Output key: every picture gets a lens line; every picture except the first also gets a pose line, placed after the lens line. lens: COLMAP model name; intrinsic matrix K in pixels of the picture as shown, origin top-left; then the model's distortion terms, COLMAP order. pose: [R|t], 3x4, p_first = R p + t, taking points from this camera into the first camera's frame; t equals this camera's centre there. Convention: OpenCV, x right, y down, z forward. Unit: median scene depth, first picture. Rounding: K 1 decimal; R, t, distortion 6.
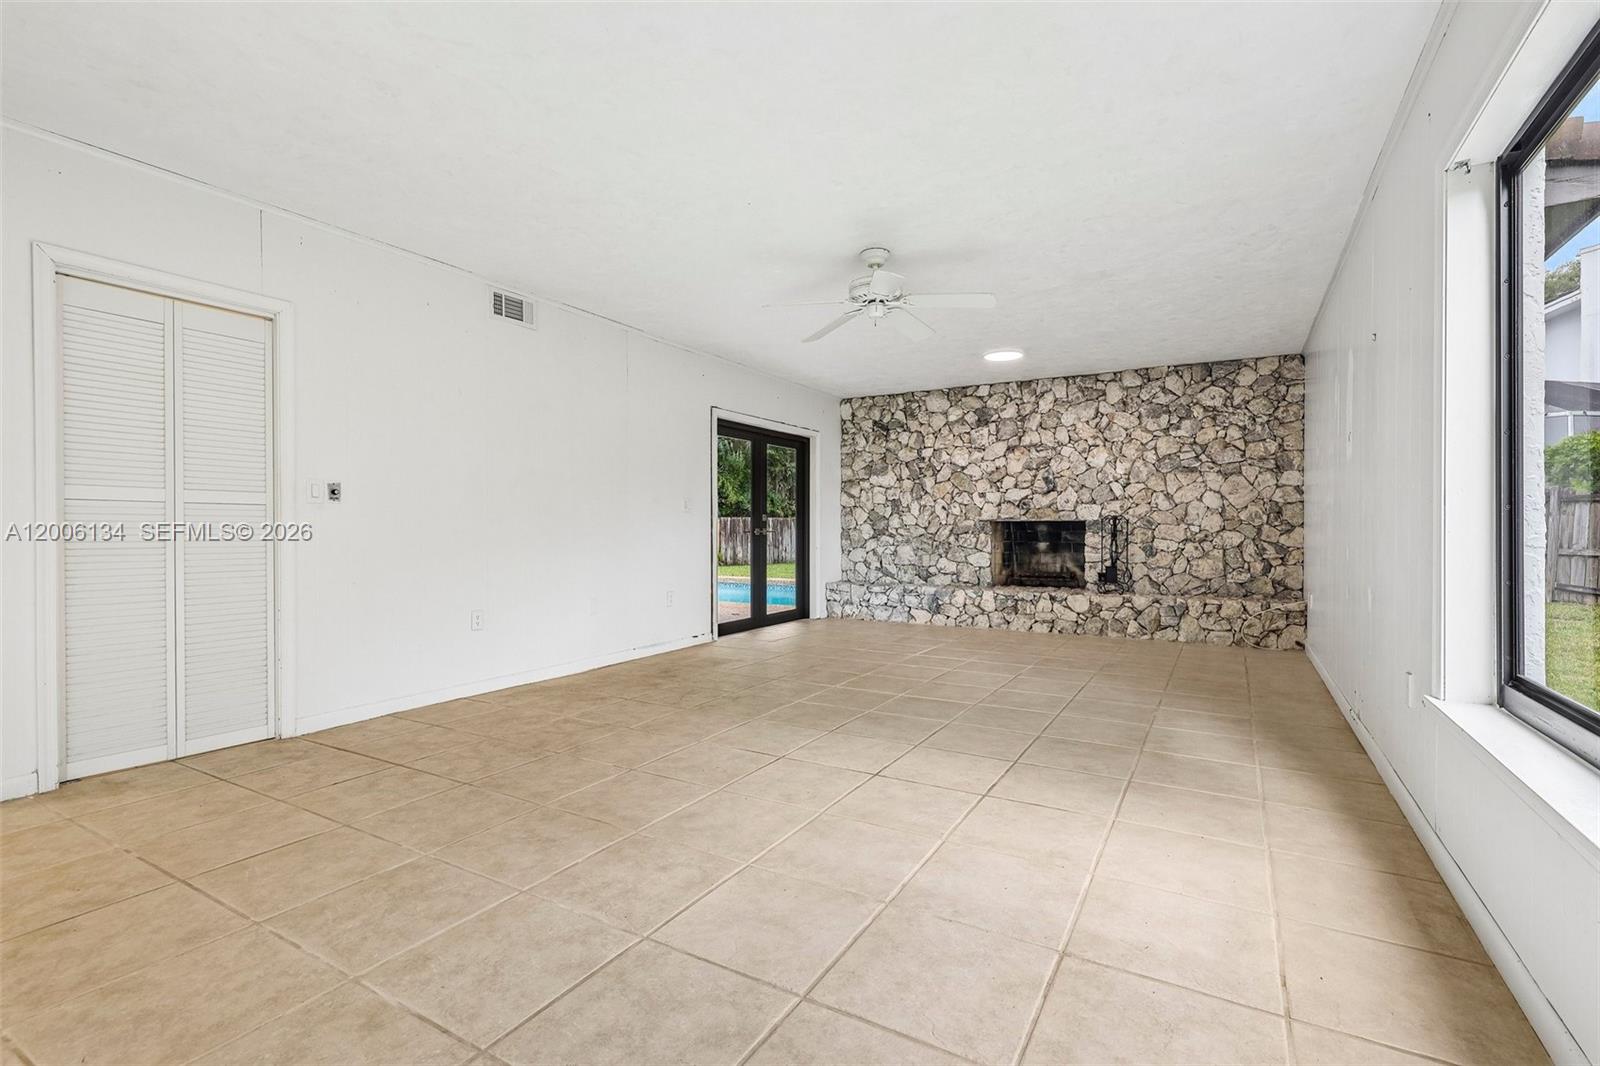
lens RADIAL K [[735.2, 0, 800.0], [0, 735.2, 533.3], [0, 0, 1]] dist [0.000410, -0.000758]
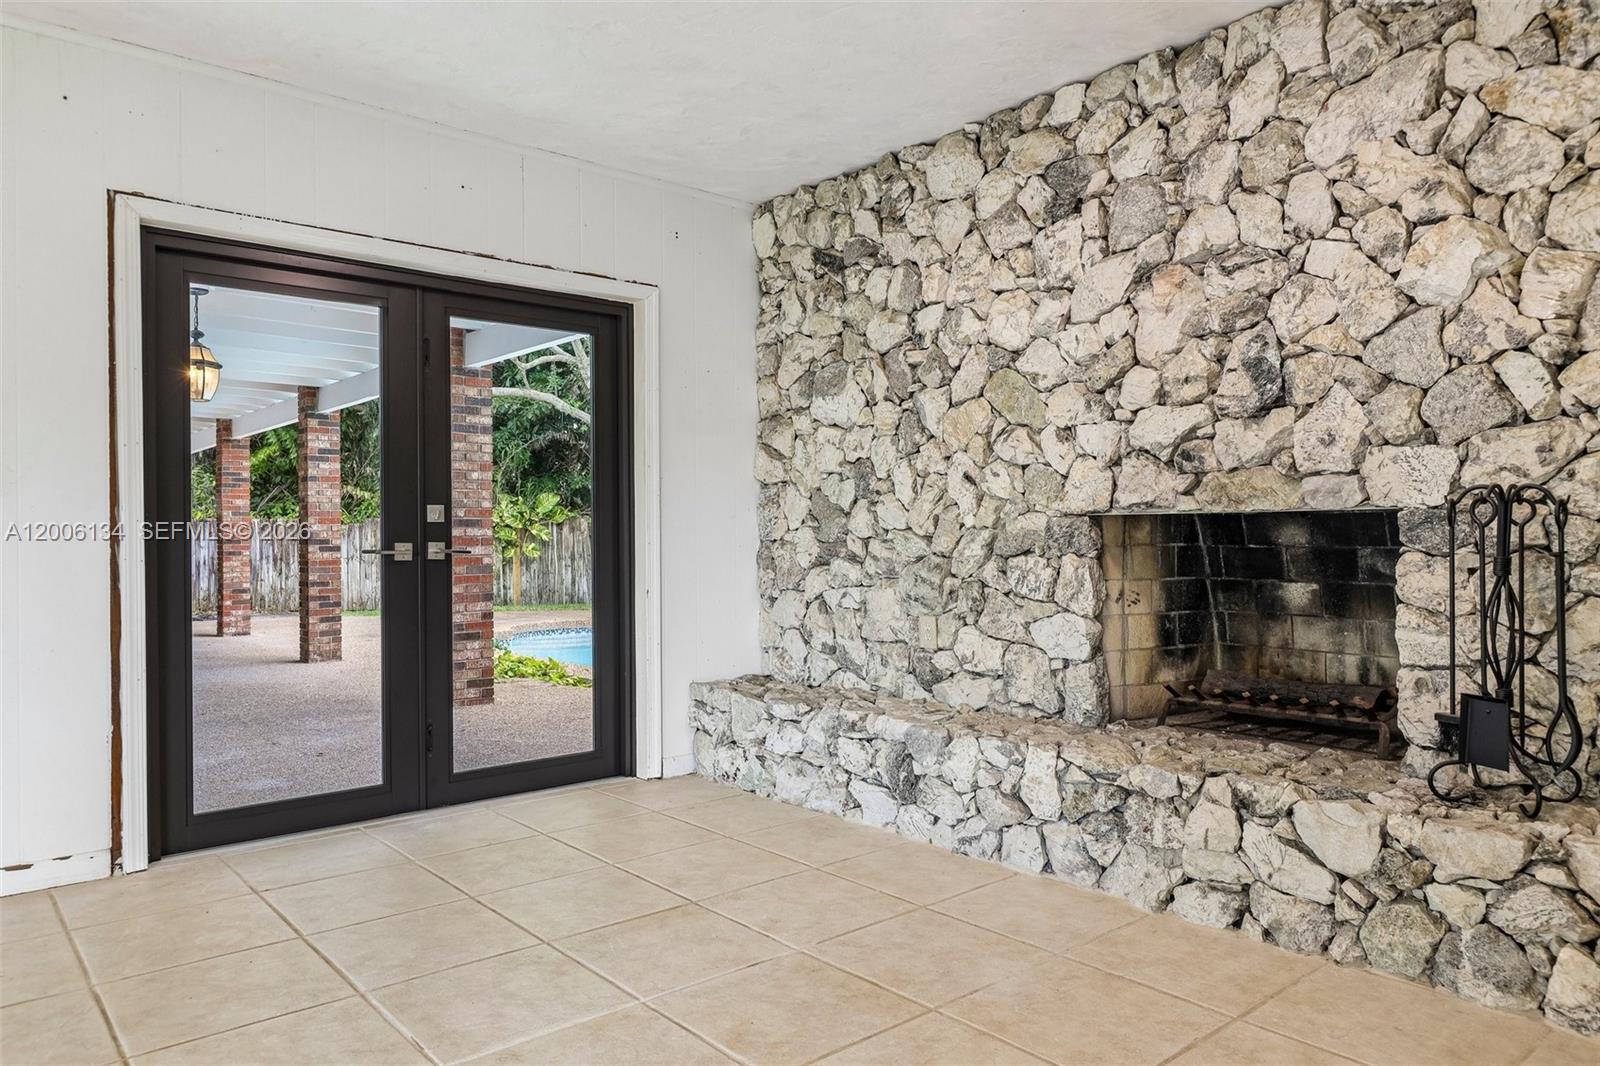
lens RADIAL K [[1066.4, 0, 800.4], [0, 1066.4, 532.1], [0, 0, 1]] dist [-0.000421, 0.002553]
pose [[0.946584, -0.007300, -0.322375, 0.289879], [0.004438, 0.999944, -0.009612, -0.005602], [0.322427, 0.007667, 0.946563, 0.532673]]
